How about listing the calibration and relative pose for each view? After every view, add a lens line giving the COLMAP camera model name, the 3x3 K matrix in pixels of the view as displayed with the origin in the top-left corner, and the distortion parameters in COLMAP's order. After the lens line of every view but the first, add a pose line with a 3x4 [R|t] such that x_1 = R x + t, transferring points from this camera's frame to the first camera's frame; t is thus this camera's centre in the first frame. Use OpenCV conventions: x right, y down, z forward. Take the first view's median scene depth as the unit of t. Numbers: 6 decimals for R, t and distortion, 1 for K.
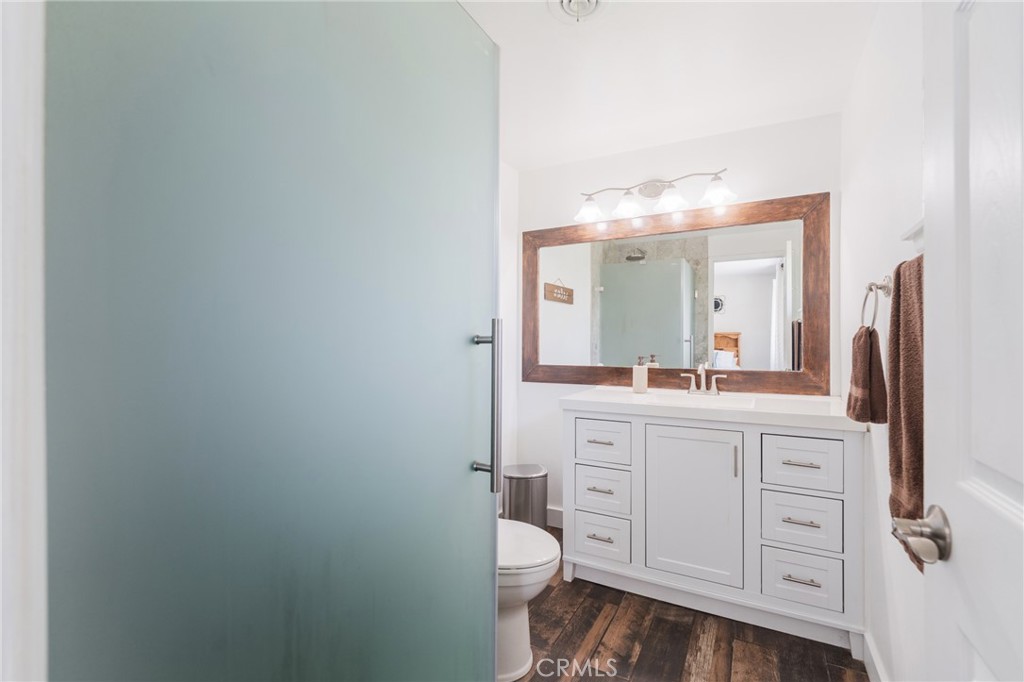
lens RADIAL K [[418.8, 0, 553.8], [0, 418.8, 340.1], [0, 0, 1]] dist [-0.001736, -0.000361]
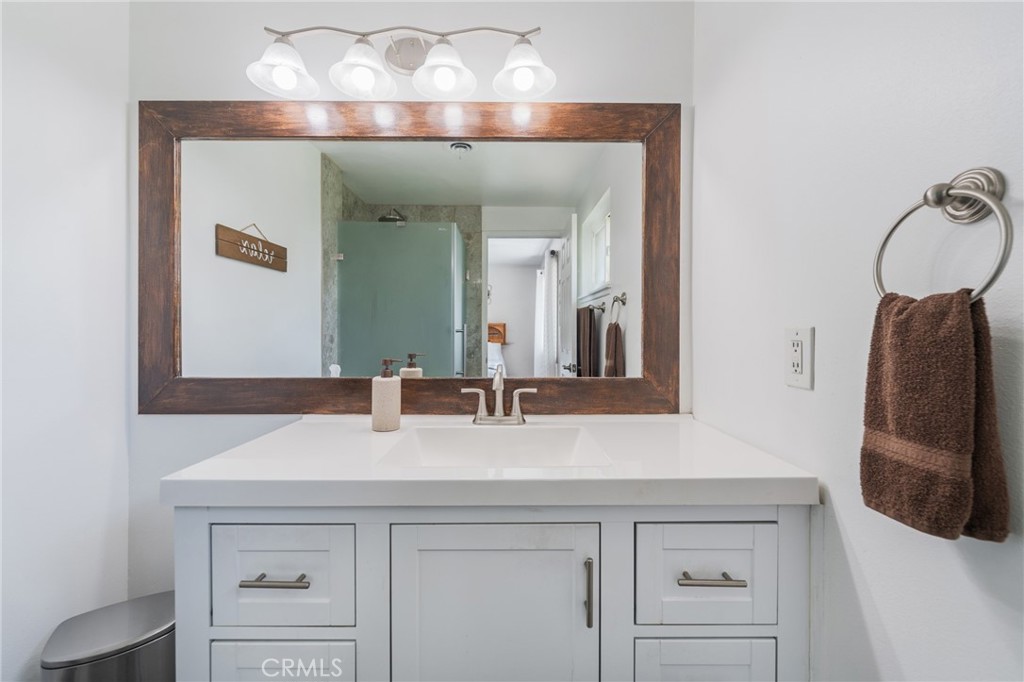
lens RADIAL K [[418.8, 0, 514.1], [0, 418.8, 336.7], [0, 0, 1]] dist [-0.001736, -0.000361]
pose [[0.896029, -0.002208, 0.443990, 0.112001], [-0.003100, 0.999932, 0.011228, 0.004482], [-0.443985, -0.011437, 0.895961, 0.442051]]
